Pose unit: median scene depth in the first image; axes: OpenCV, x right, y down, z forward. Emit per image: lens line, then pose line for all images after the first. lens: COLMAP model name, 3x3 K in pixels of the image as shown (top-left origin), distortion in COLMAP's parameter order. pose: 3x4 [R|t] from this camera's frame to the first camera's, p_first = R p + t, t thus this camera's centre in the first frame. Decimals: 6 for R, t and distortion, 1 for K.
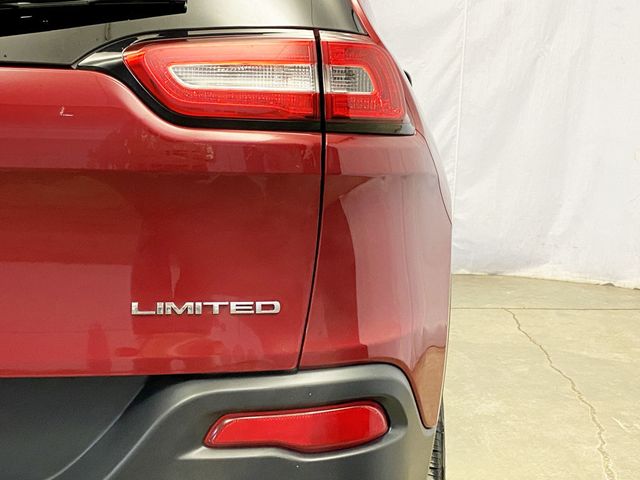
lens RADIAL K [[905.8, 0, 314.5], [0, 905.8, 240.8], [0, 0, 1]] dist [0.114753, 0.000000]
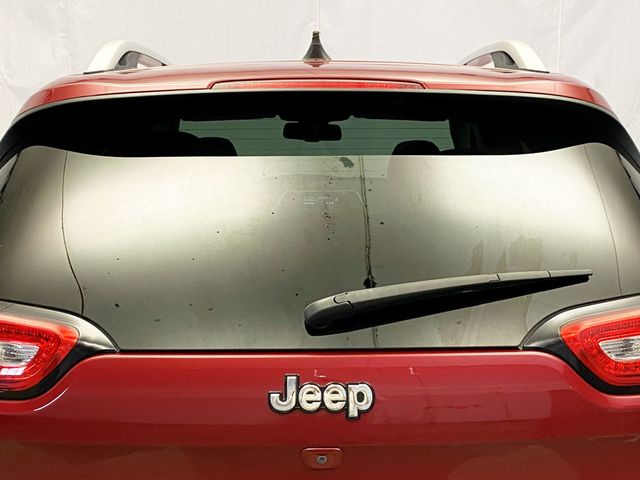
lens RADIAL K [[905.8, 0, 324.3], [0, 905.8, 245.8], [0, 0, 1]] dist [0.114753, 0.000000]
pose [[0.999627, -0.026434, 0.006830, -0.477920], [0.026489, 0.999617, -0.008005, -0.293026], [-0.006616, 0.008183, 0.999945, -0.145278]]
